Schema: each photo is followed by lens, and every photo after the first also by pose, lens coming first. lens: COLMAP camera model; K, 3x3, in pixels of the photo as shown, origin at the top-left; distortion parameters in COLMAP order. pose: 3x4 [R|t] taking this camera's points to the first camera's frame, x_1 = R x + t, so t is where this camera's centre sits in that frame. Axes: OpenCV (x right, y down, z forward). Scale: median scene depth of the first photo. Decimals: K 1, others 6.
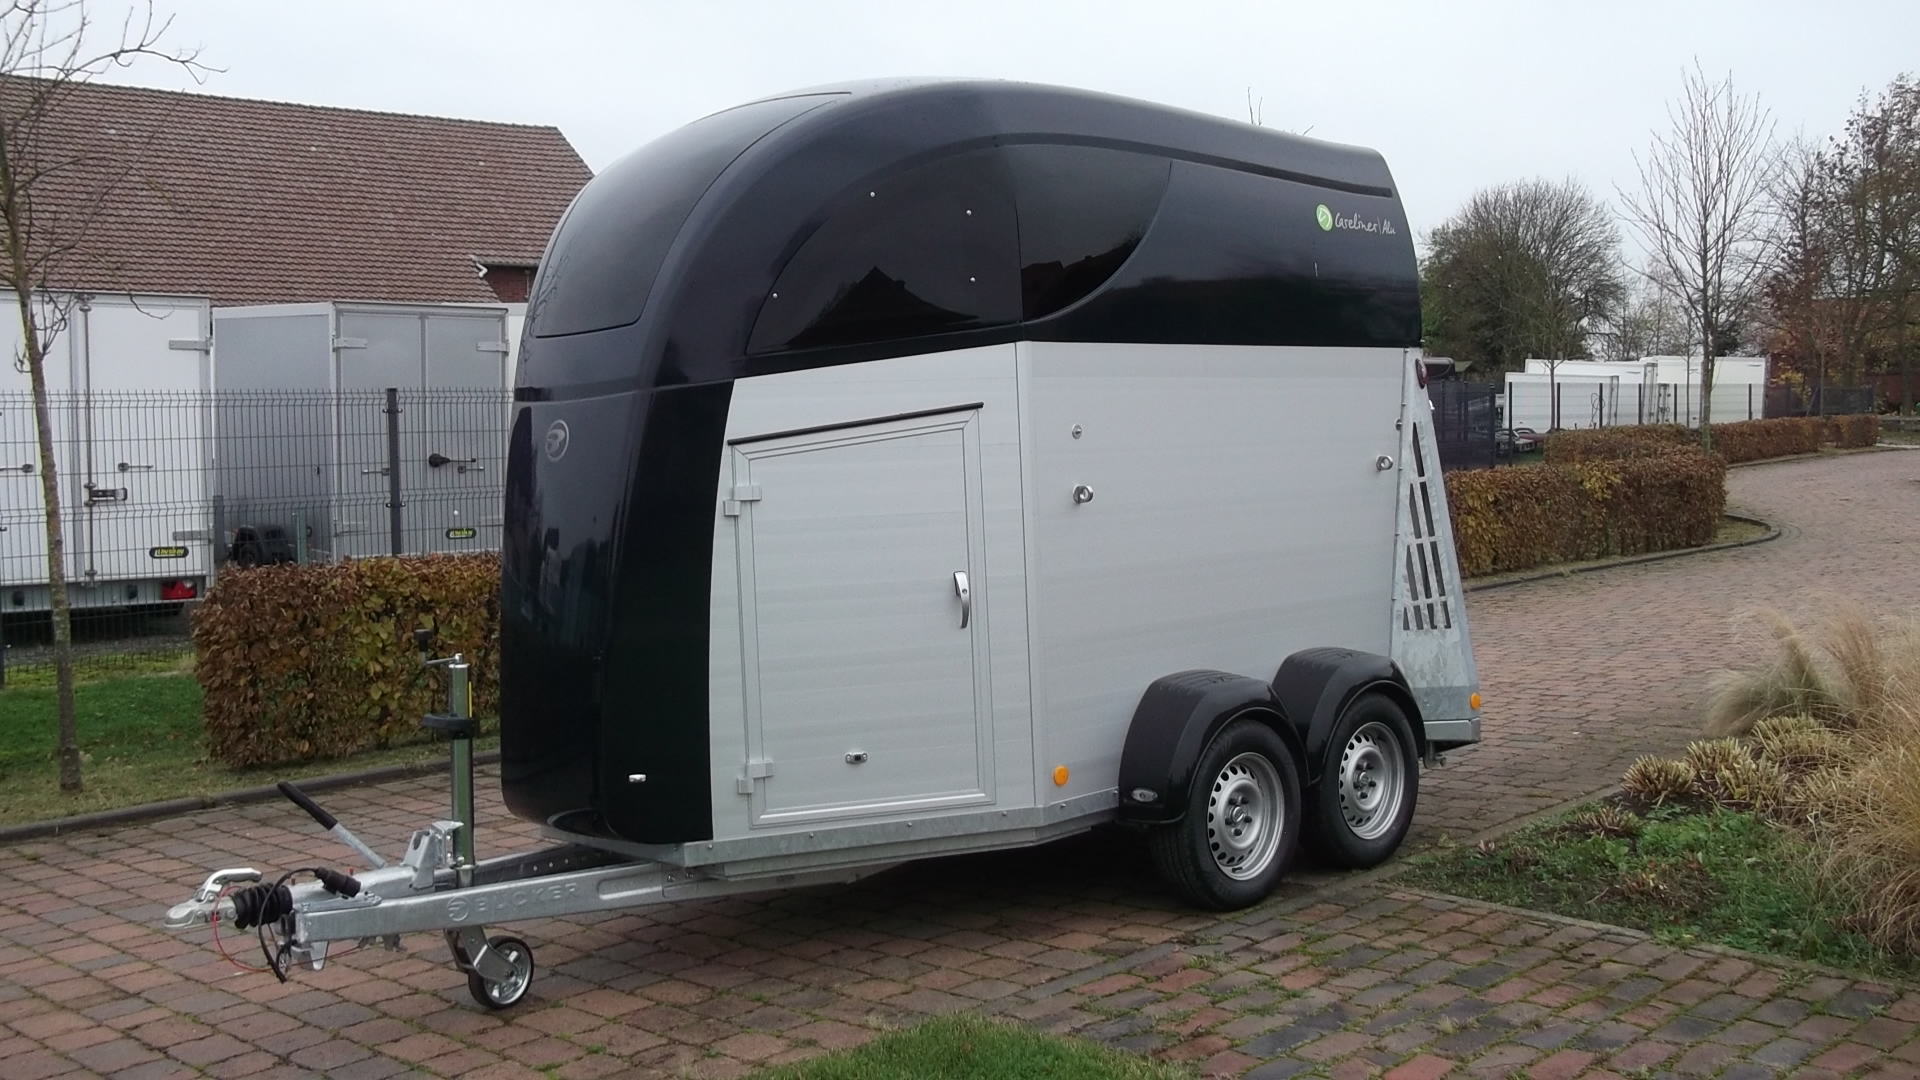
lens RADIAL K [[1839.1, 0, 981.8], [0, 1839.1, 513.1], [0, 0, 1]] dist [0.011946, -0.004645]
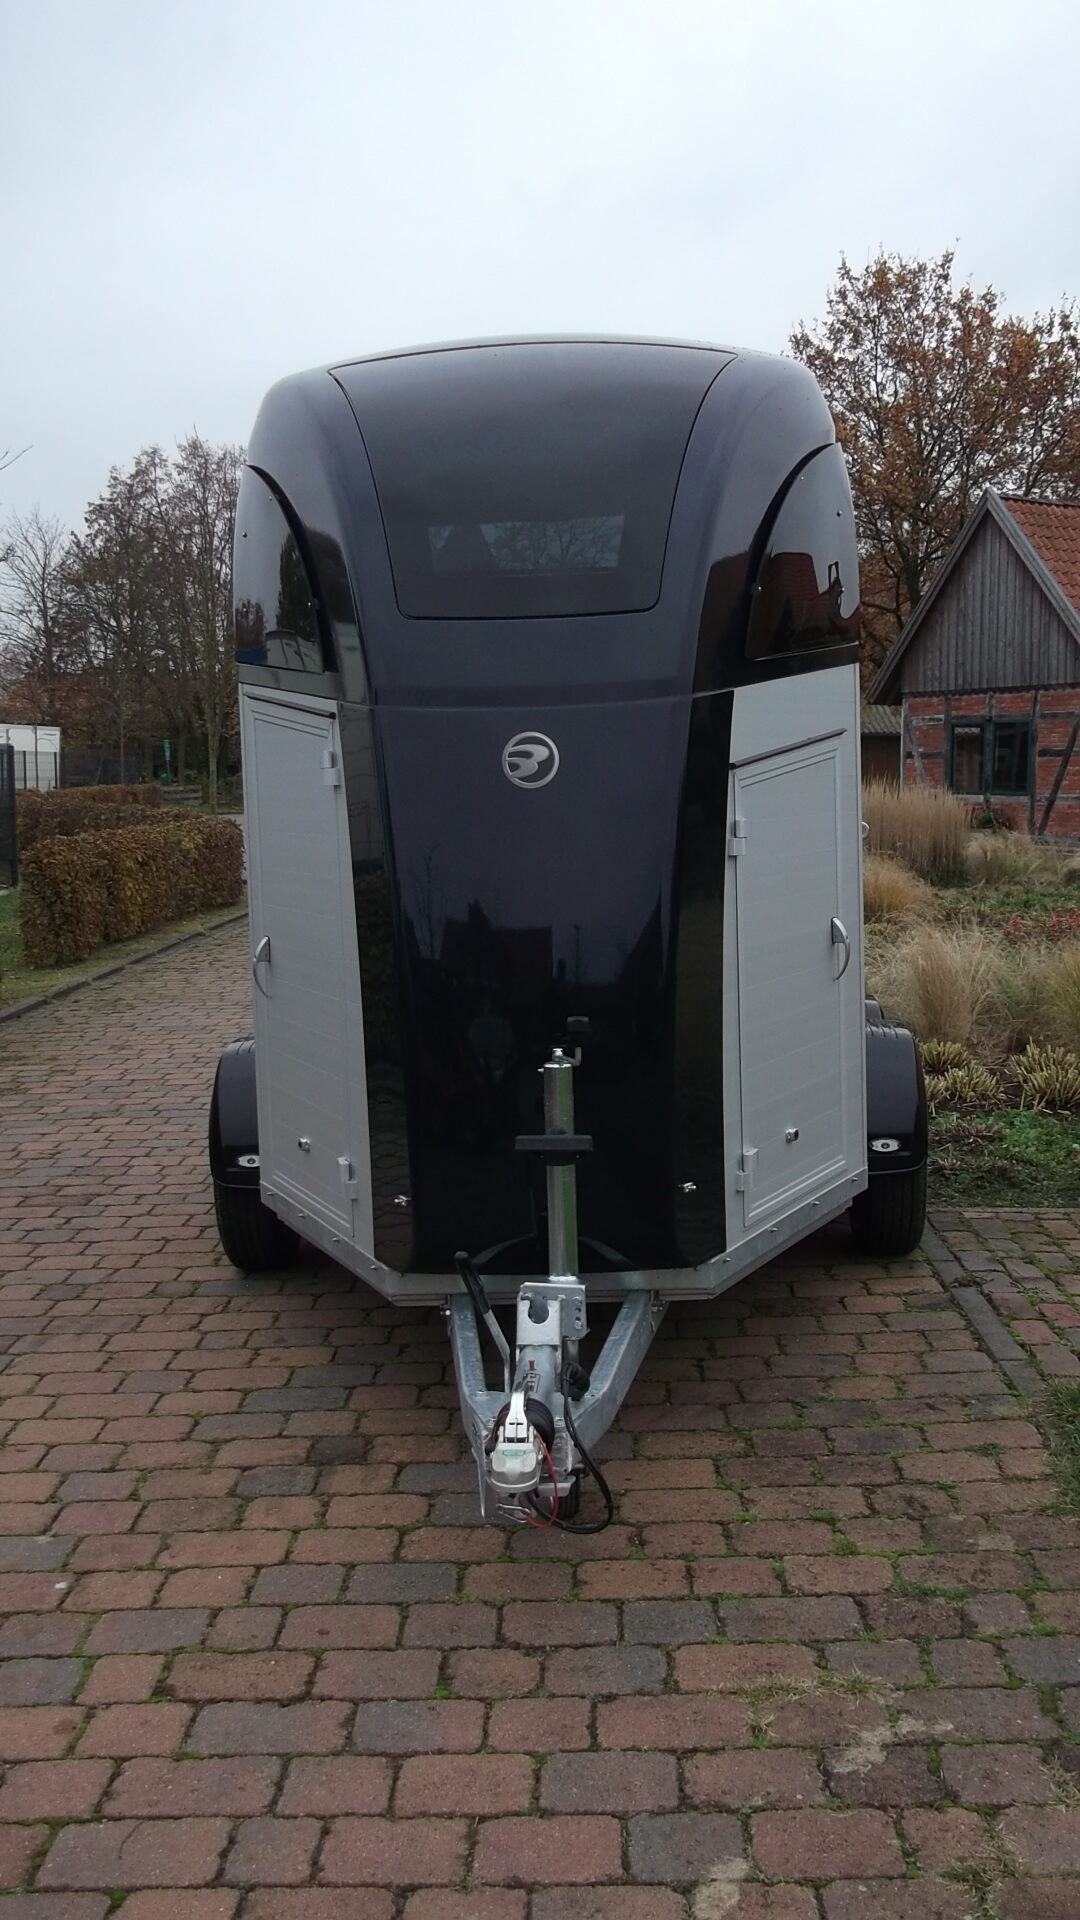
lens RADIAL K [[1839.1, 0, 552.2], [0, 1839.1, 972.5], [0, 0, 1]] dist [0.011946, -0.004645]
pose [[0.724765, -0.052390, 0.687001, -0.759878], [0.019026, 0.998246, 0.056054, 0.005239], [-0.688733, -0.027555, 0.724491, 0.458815]]
